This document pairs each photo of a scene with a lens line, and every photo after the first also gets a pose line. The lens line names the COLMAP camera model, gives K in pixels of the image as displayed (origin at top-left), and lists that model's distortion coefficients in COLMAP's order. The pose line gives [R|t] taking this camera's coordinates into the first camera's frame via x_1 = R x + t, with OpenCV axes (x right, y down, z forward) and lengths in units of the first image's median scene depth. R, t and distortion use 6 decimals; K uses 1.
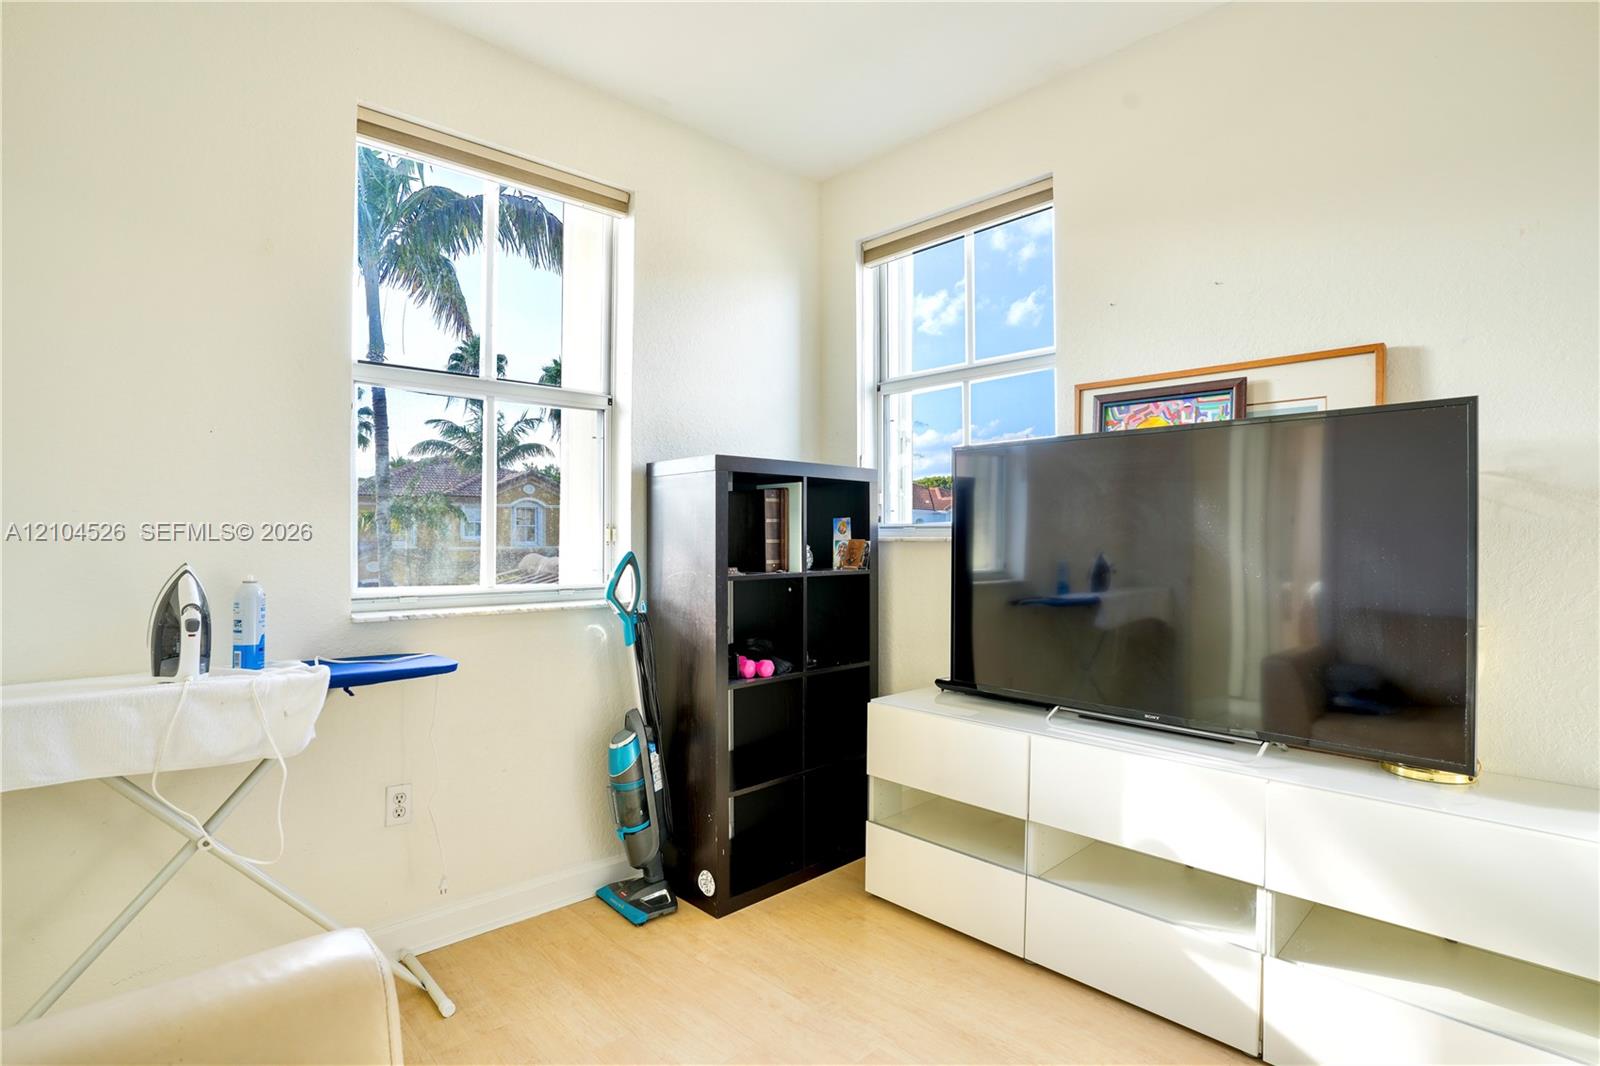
lens RADIAL K [[785.2, 0, 797.7], [0, 785.2, 531.7], [0, 0, 1]] dist [-0.044505, 0.016664]
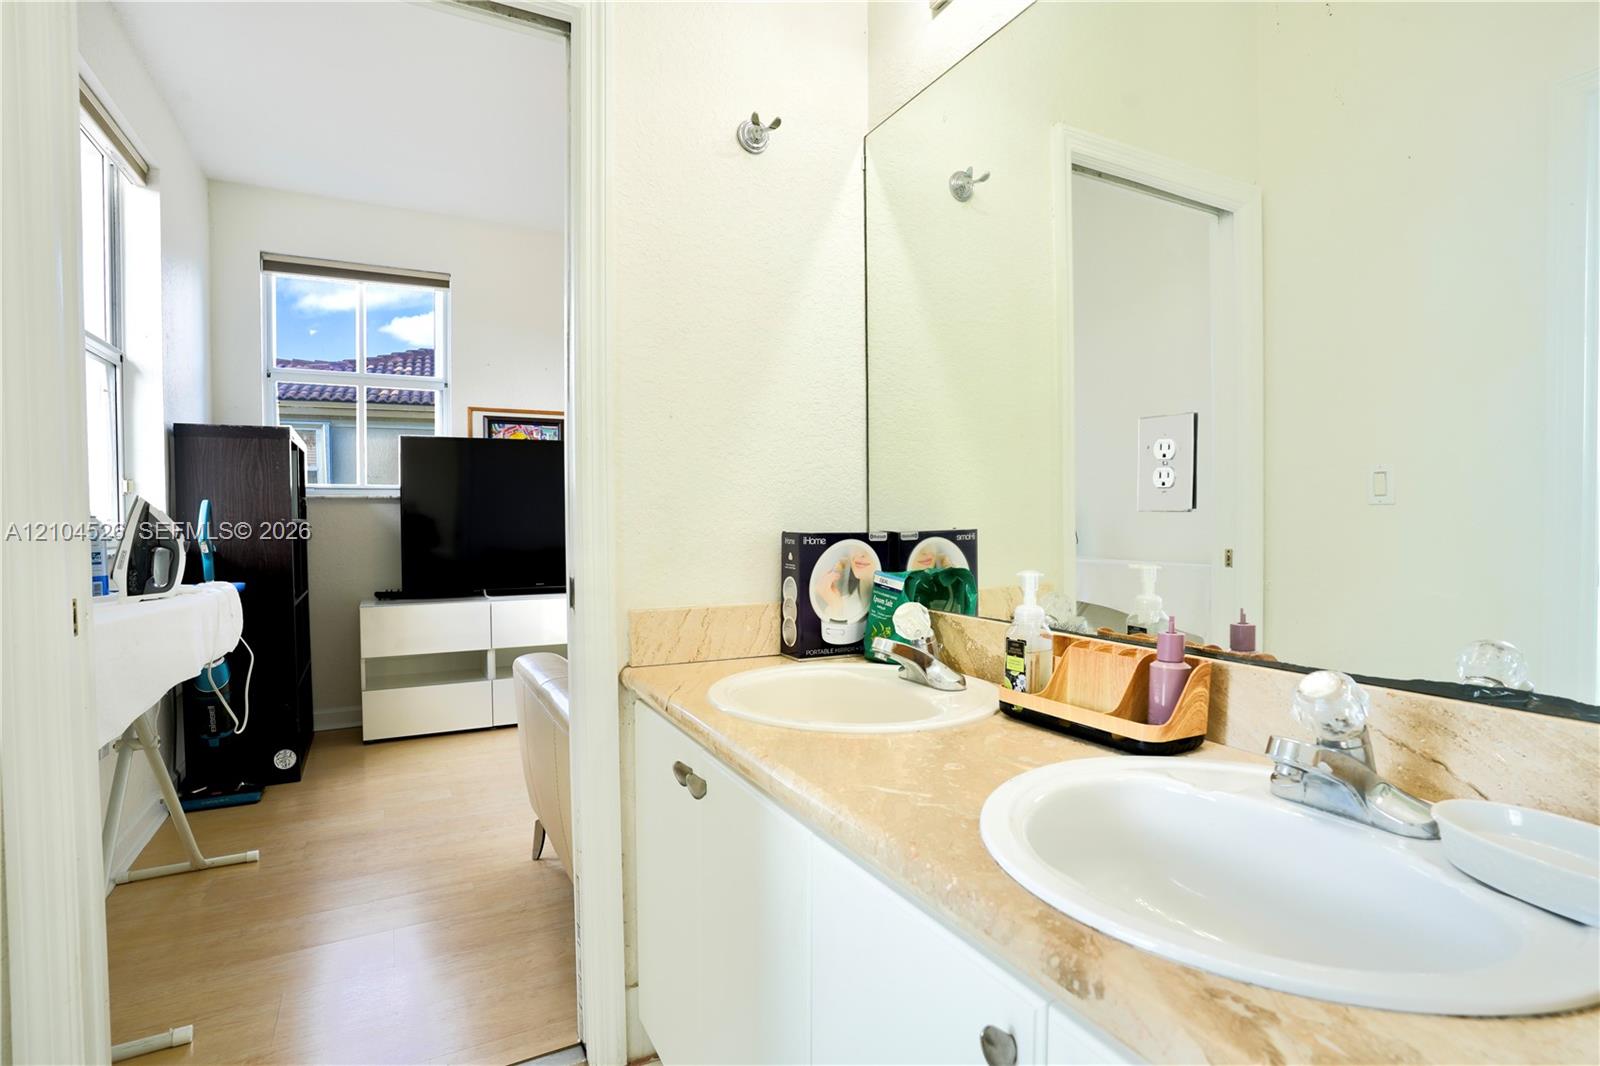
lens RADIAL K [[785.2, 0, 804.9], [0, 785.2, 536.0], [0, 0, 1]] dist [-0.044505, 0.016664]
pose [[0.269848, -0.029407, 0.962454, -1.160685], [0.003274, 0.999556, 0.029622, 0.049367], [-0.962897, -0.004842, 0.269824, -0.183904]]
